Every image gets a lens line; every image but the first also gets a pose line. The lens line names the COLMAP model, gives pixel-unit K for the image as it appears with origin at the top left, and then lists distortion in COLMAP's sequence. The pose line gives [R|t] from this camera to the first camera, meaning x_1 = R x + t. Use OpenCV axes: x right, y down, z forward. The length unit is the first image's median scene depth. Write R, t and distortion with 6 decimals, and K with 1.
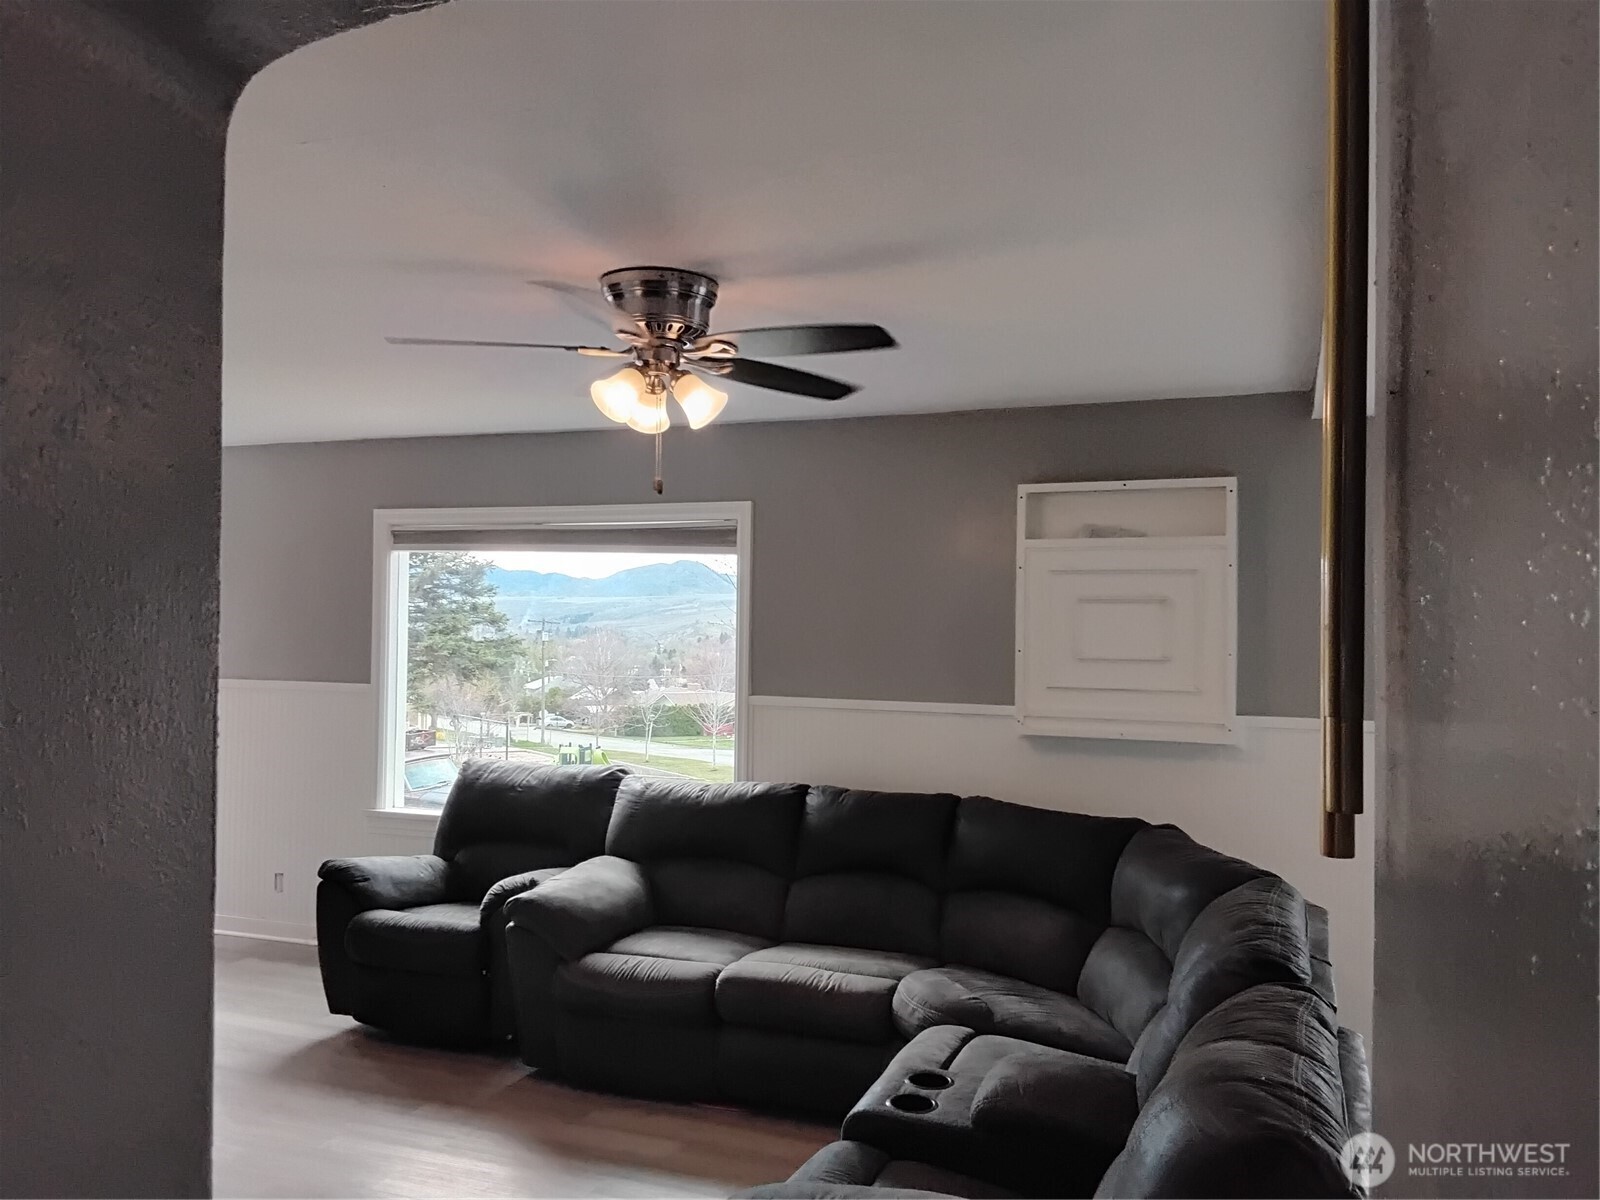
lens RADIAL K [[1239.3, 0, 802.2], [0, 1239.3, 596.4], [0, 0, 1]] dist [0.074077, -0.088356]
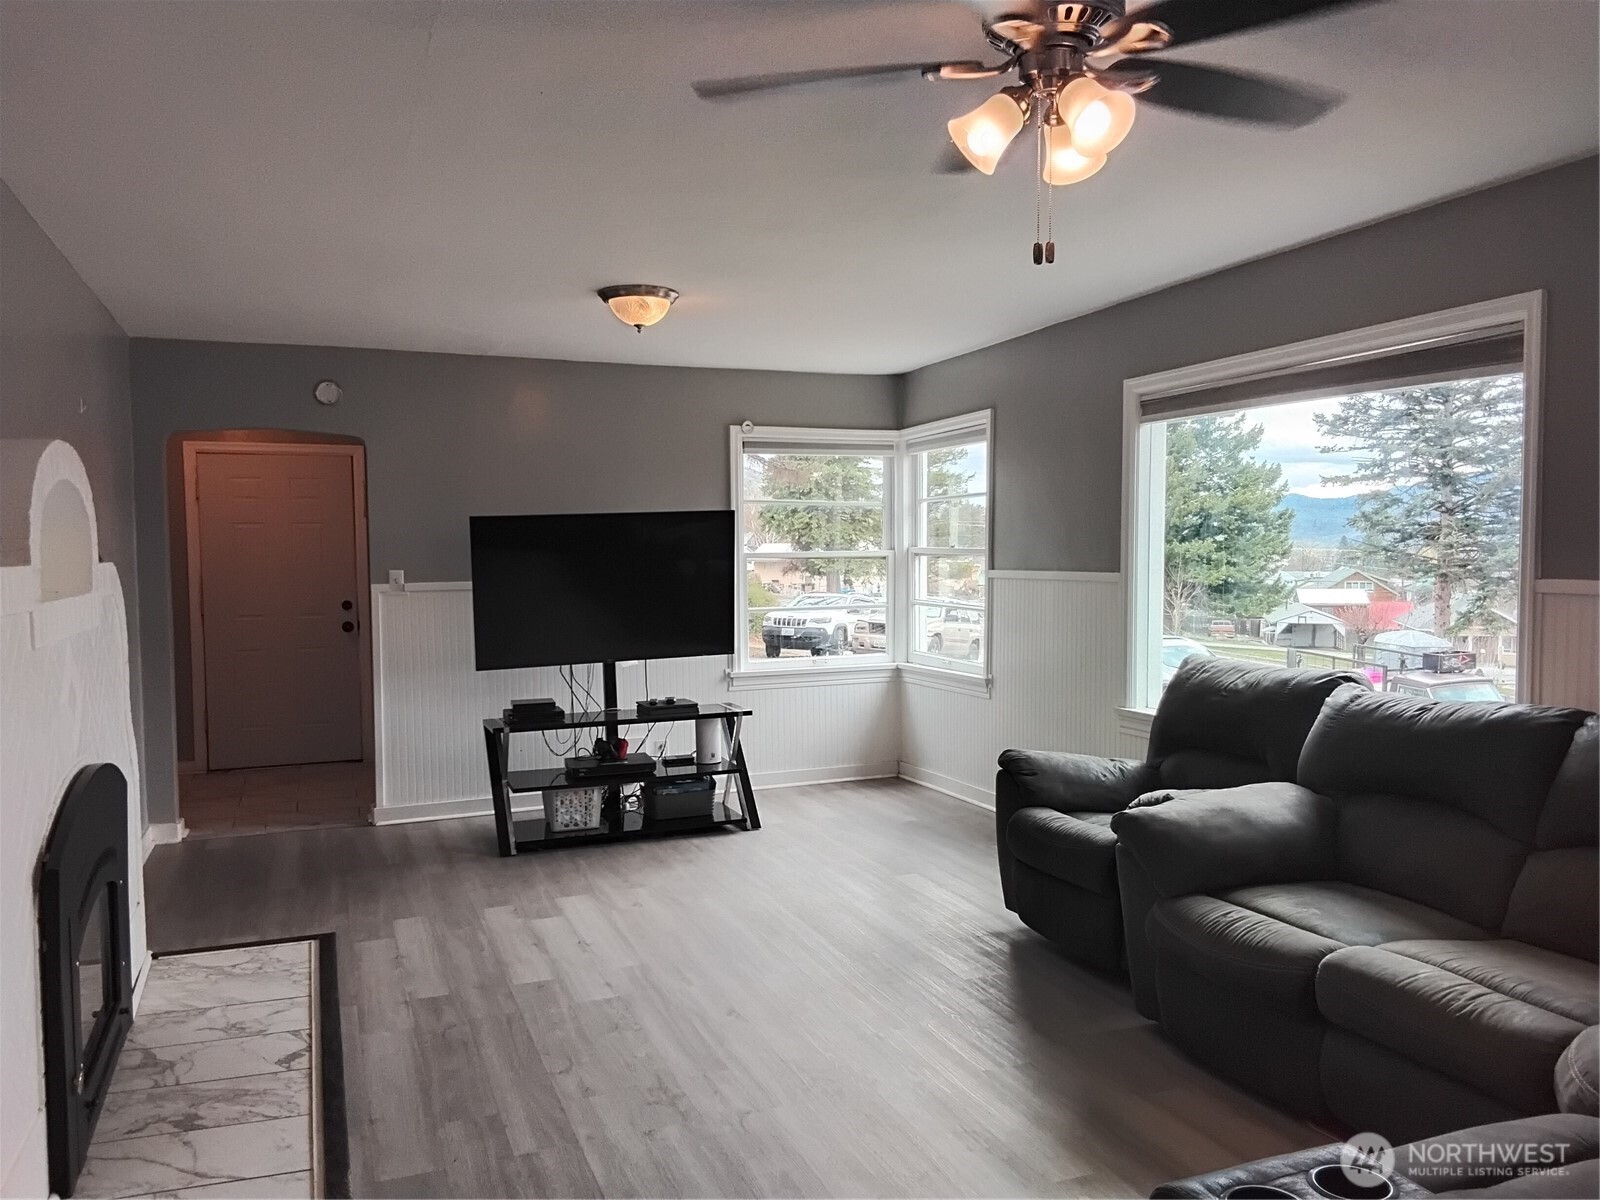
lens RADIAL K [[1239.3, 0, 796.5], [0, 1239.3, 607.8], [0, 0, 1]] dist [0.074077, -0.088356]
pose [[0.671960, 0.014112, -0.740453, 0.210812], [0.038973, 0.997759, 0.054384, 0.045663], [0.739561, -0.065401, 0.669905, 0.257797]]
